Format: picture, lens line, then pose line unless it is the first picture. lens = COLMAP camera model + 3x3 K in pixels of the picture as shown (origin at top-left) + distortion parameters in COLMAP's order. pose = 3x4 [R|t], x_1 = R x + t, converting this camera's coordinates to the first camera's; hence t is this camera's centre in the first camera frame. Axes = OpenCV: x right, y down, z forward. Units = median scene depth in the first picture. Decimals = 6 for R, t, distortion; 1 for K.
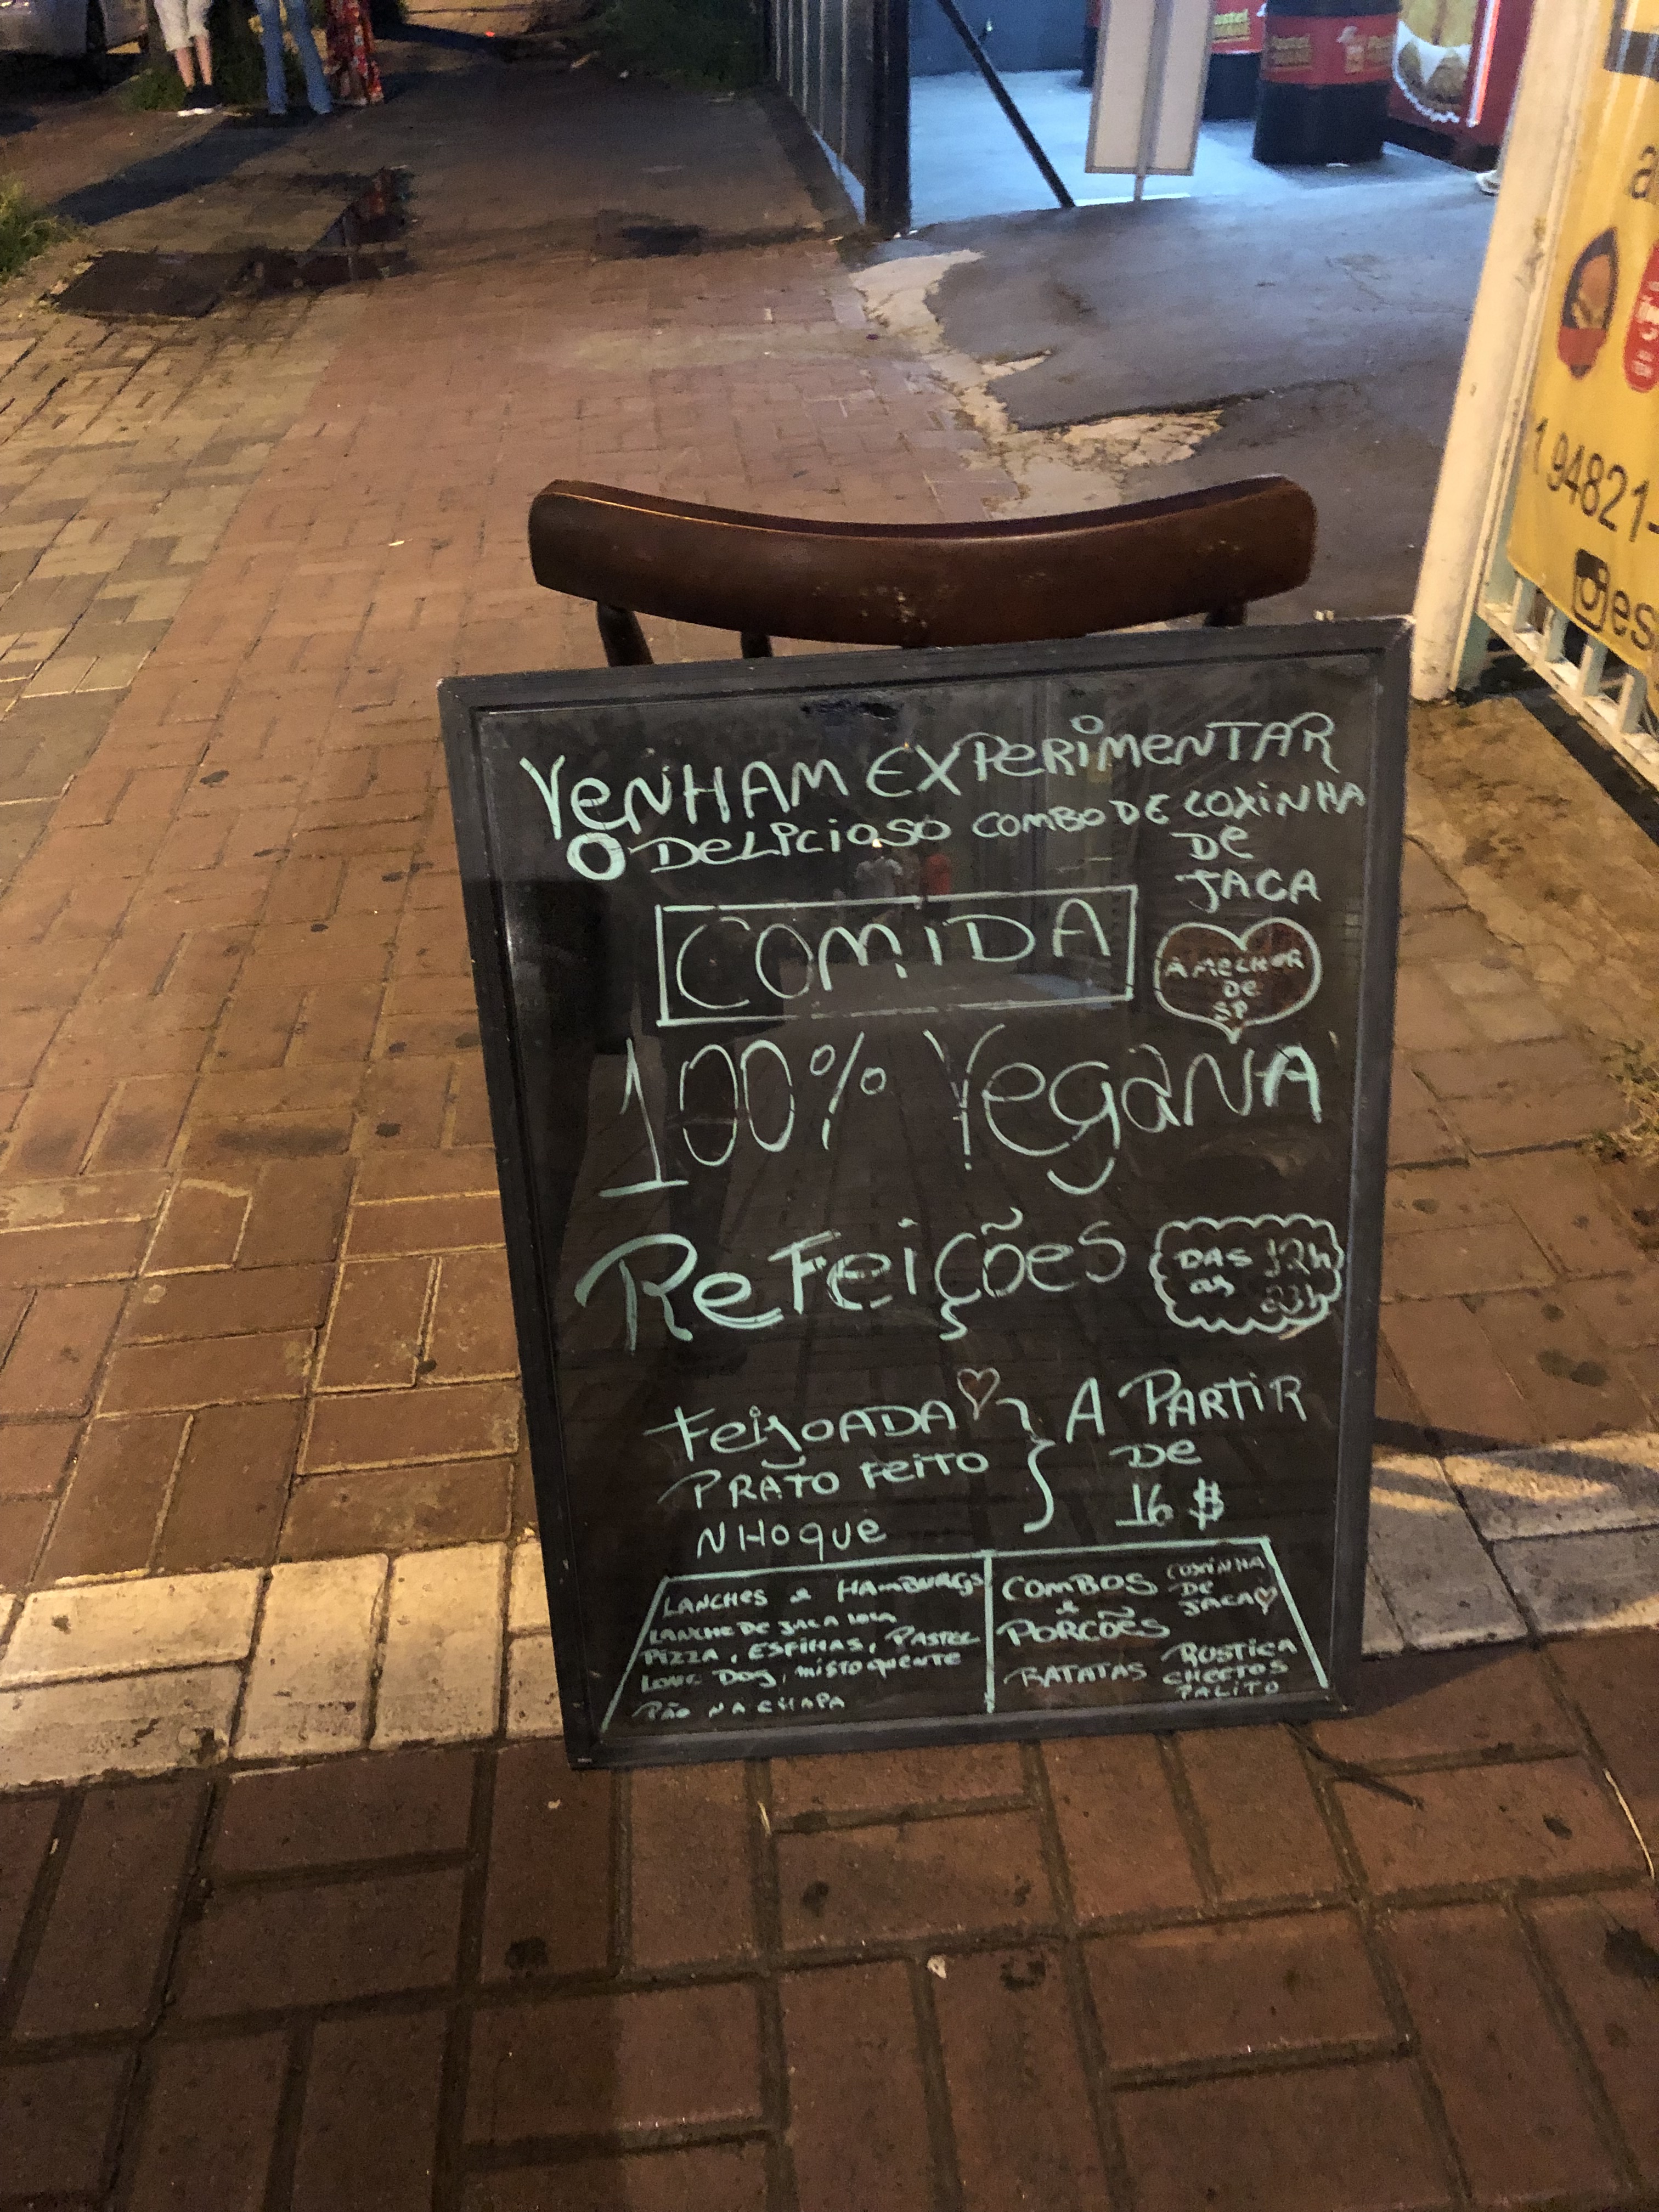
lens RADIAL K [[1839.2, 0, 828.2], [0, 1839.2, 1107.6], [0, 0, 1]] dist [0.007581, 0.004336]
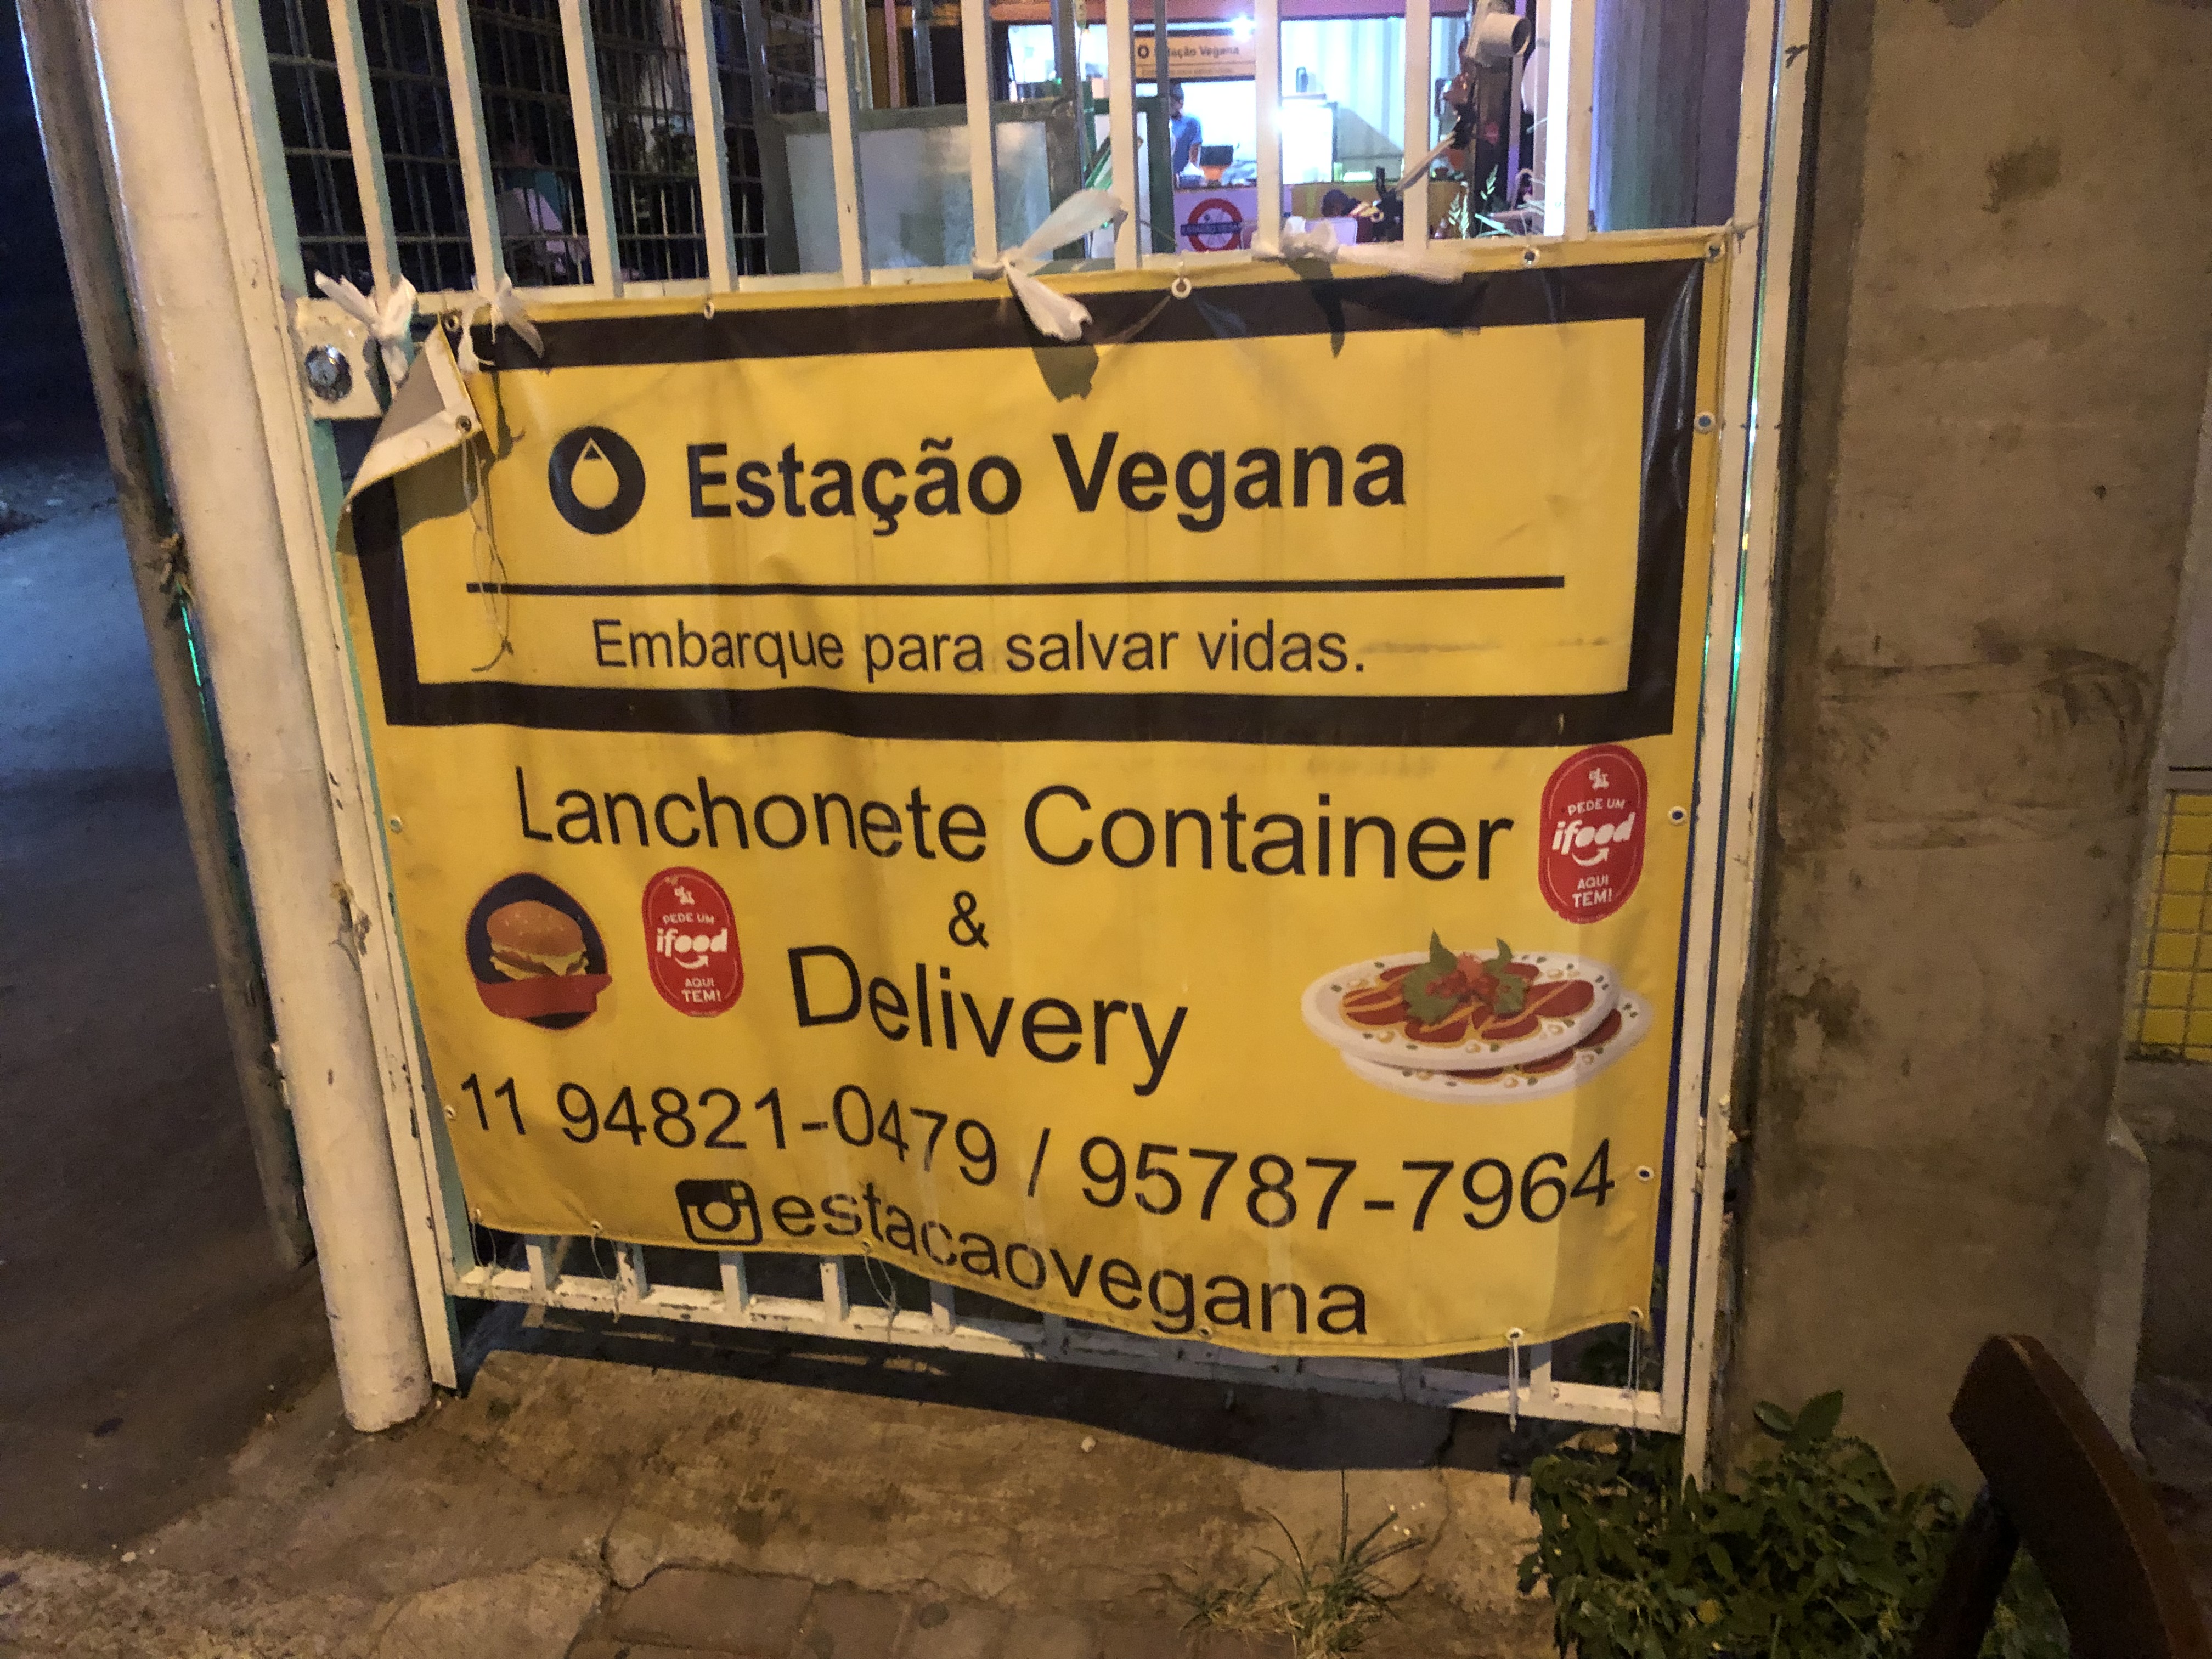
lens RADIAL K [[1839.2, 0, 1104.3], [0, 1839.2, 827.9], [0, 0, 1]] dist [0.007581, 0.004336]
pose [[0.360990, -0.311235, 0.879101, -0.243643], [0.601840, 0.797835, 0.035326, -0.355701], [-0.712372, 0.516326, 0.475324, 0.361688]]
